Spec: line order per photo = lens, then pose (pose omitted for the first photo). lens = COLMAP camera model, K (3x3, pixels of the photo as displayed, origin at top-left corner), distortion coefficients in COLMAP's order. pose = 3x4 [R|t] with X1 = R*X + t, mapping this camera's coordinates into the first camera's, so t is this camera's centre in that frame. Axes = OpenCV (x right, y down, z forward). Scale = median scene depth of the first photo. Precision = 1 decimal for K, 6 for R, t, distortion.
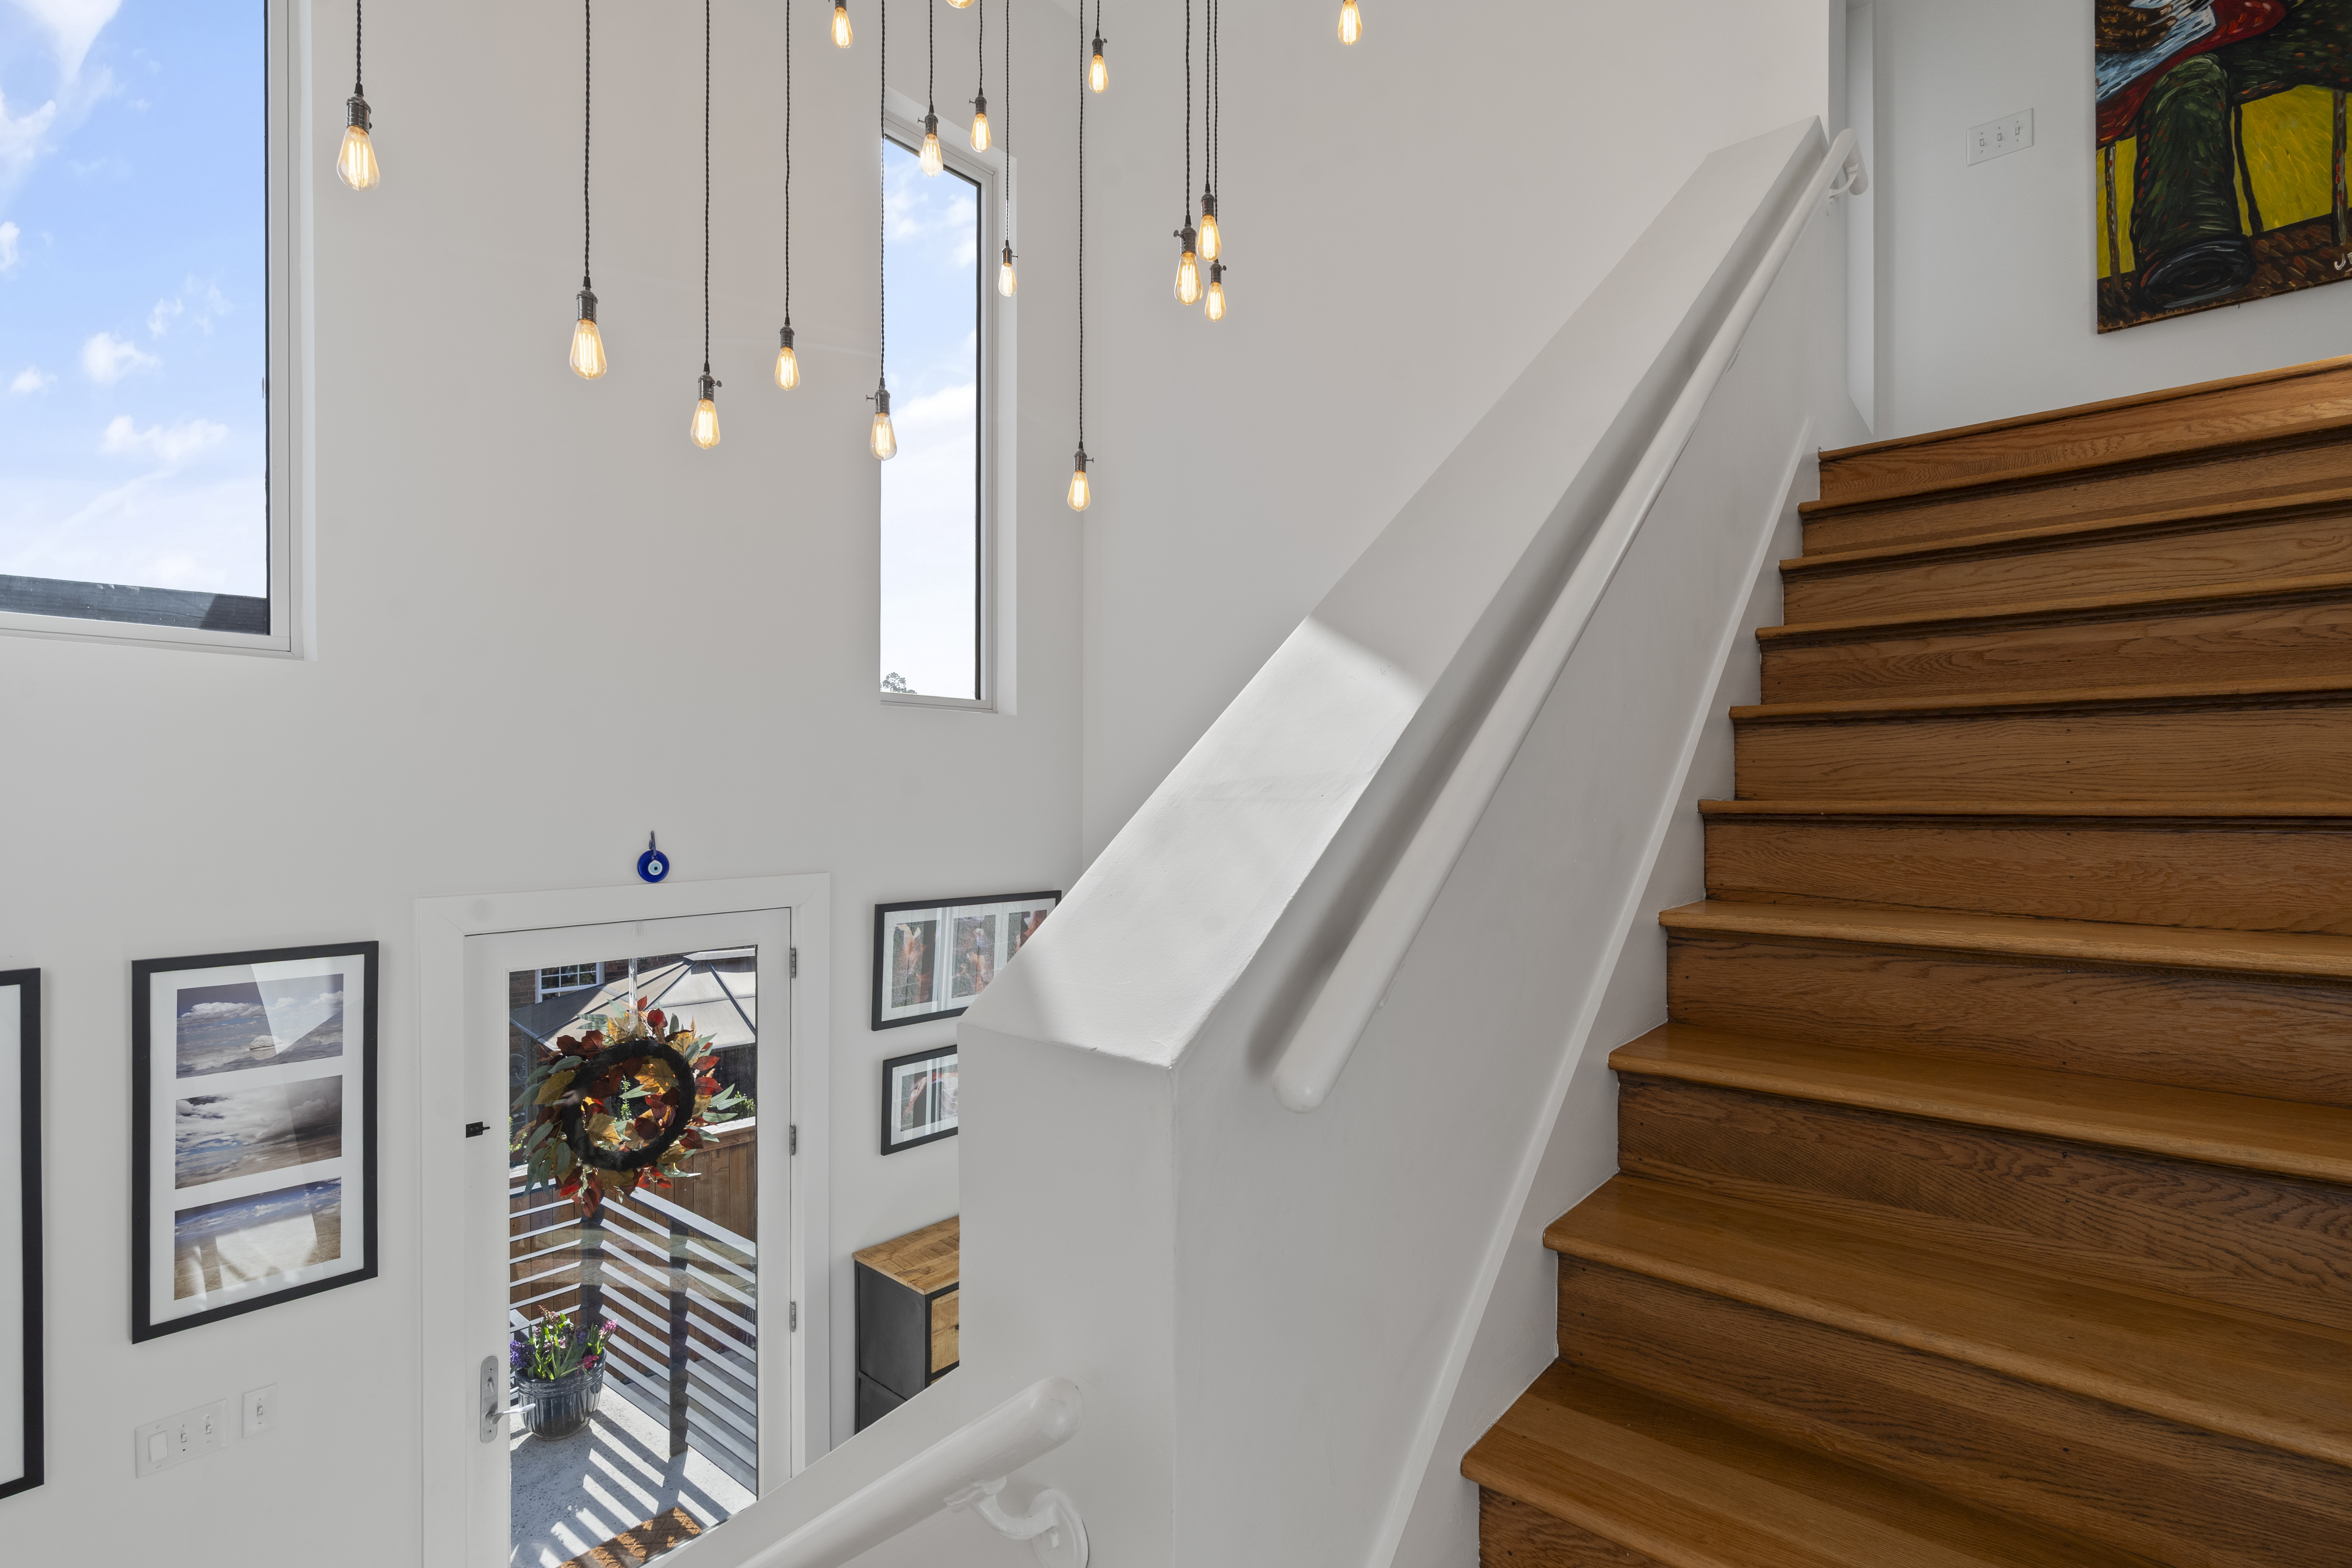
lens RADIAL K [[1074.0, 0, 1174.7], [0, 1074.0, 795.3], [0, 0, 1]] dist [-0.000847, 0.000020]
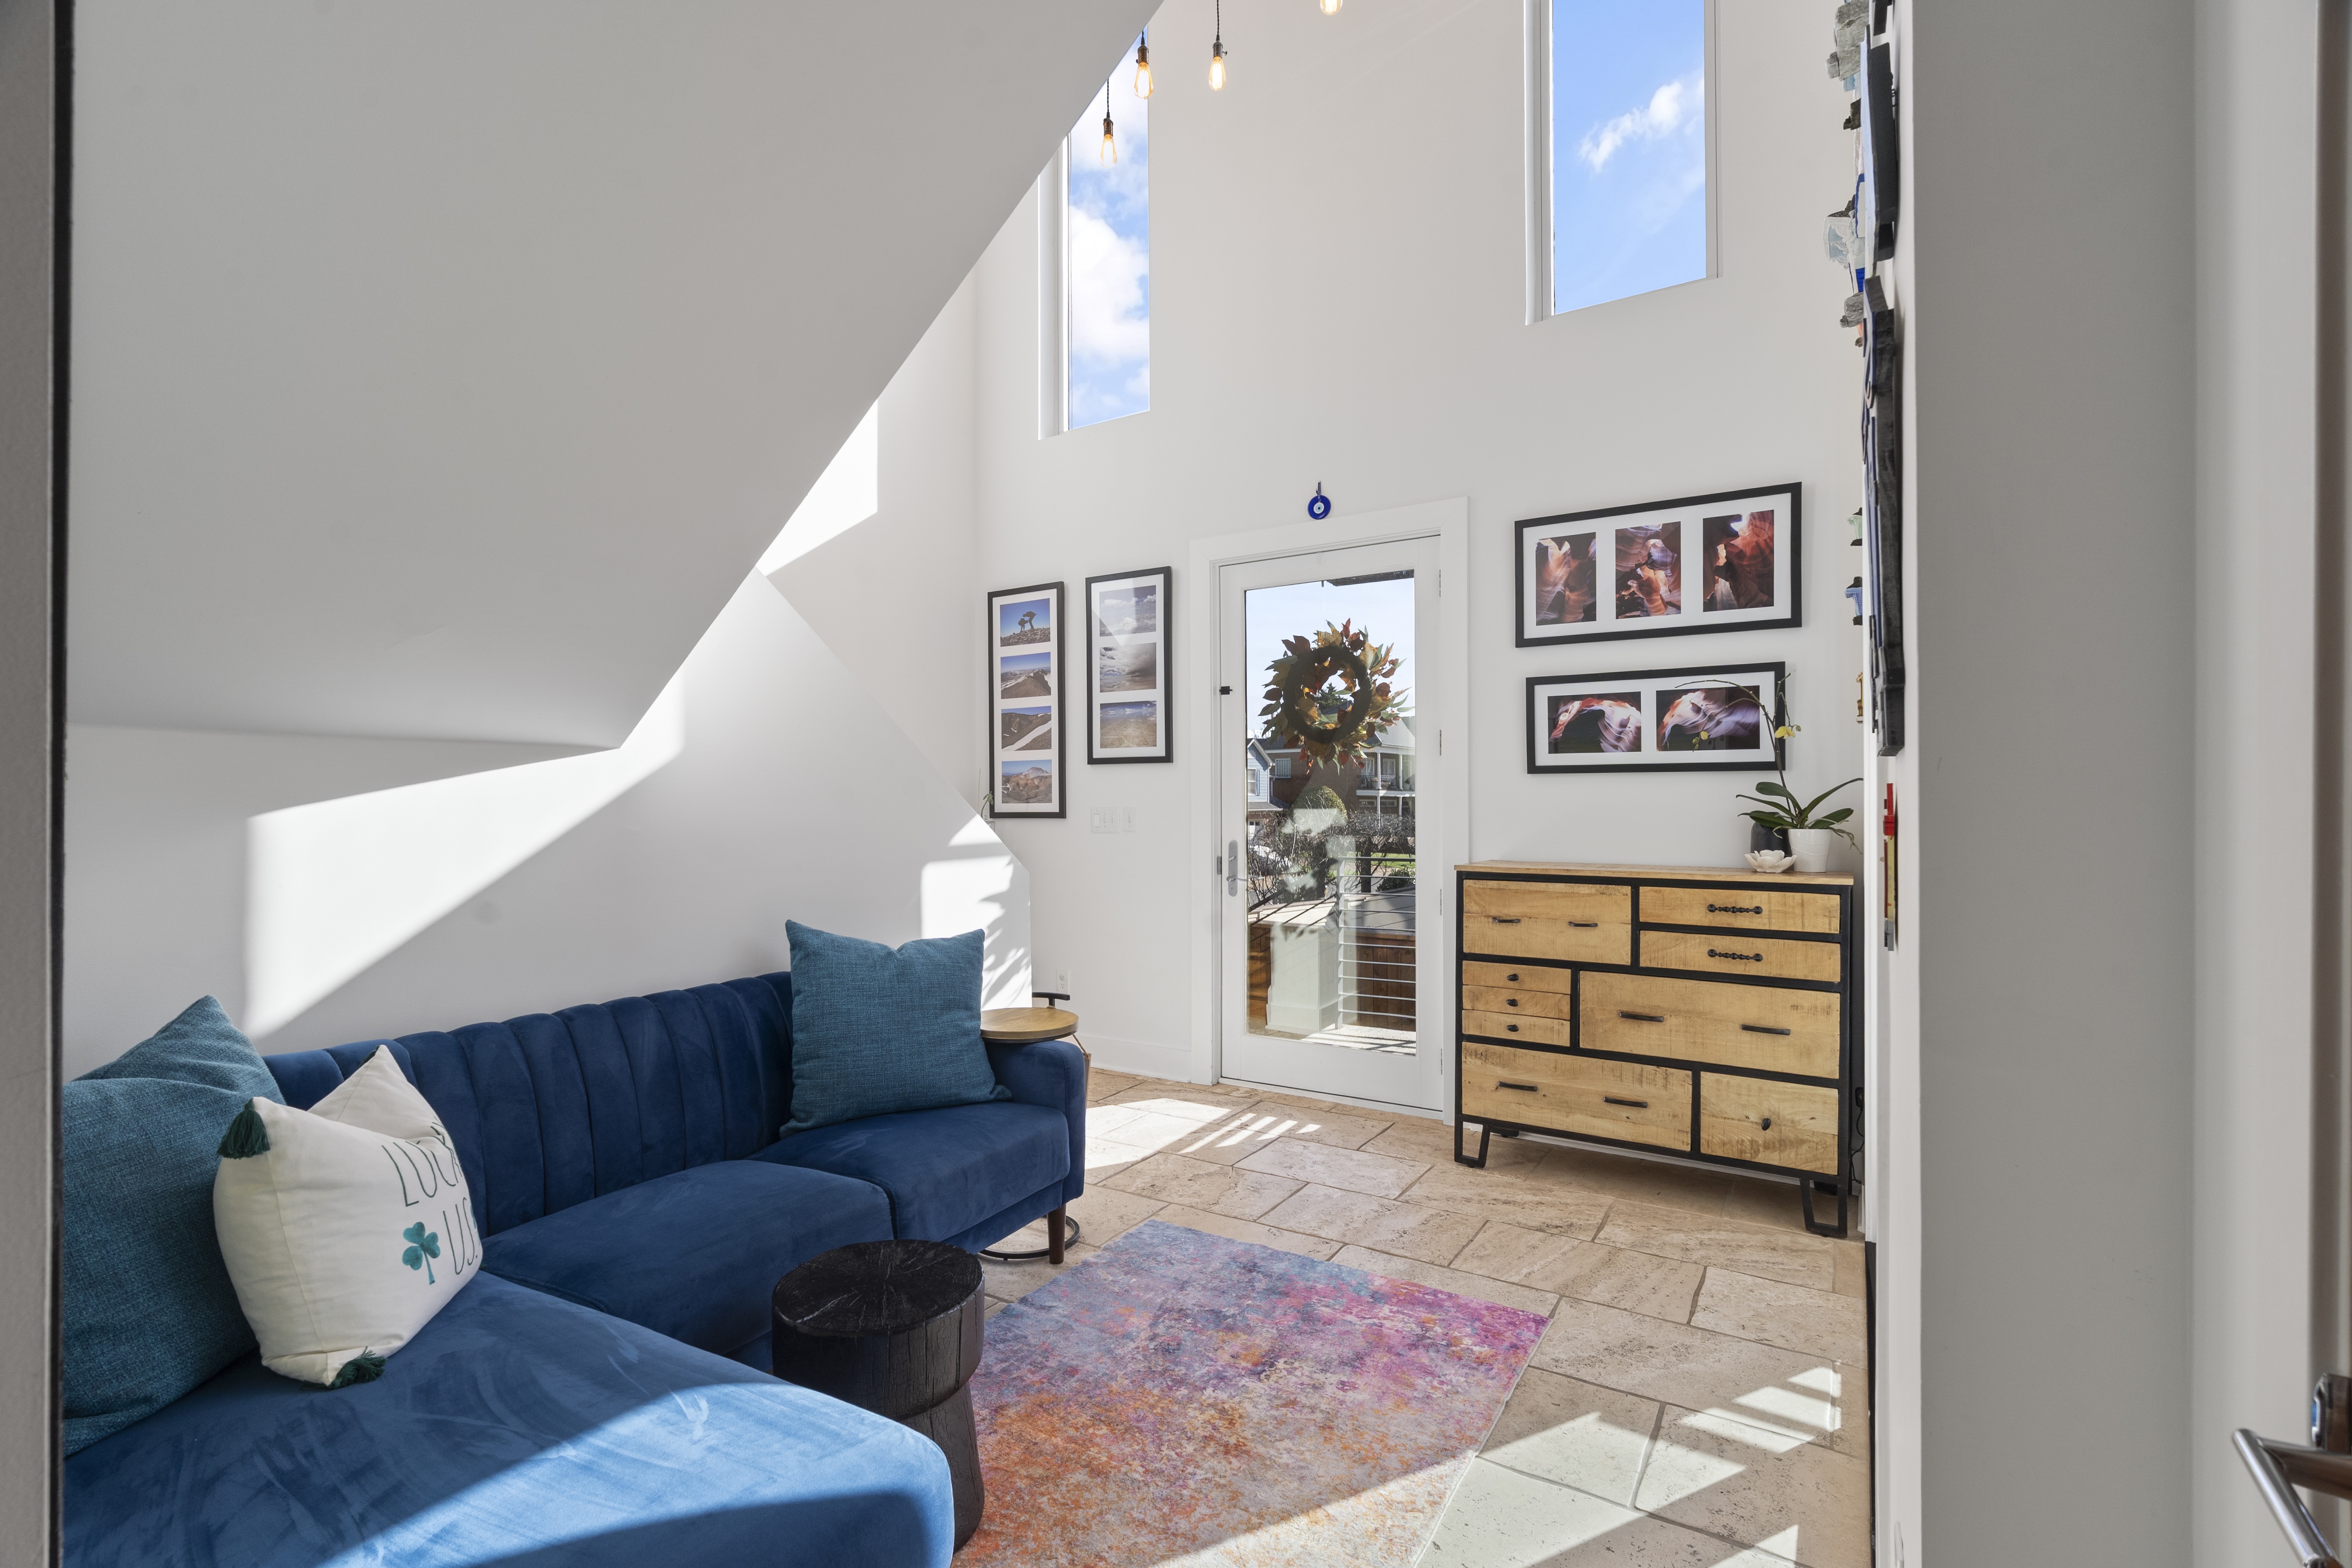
lens RADIAL K [[1074.0, 0, 1171.8], [0, 1074.0, 792.9], [0, 0, 1]] dist [-0.000847, 0.000020]
pose [[0.140665, -0.001216, -0.990056, 0.666726], [0.012256, 0.999925, 0.000513, 0.349090], [0.989981, -0.012206, 0.140670, 0.535806]]
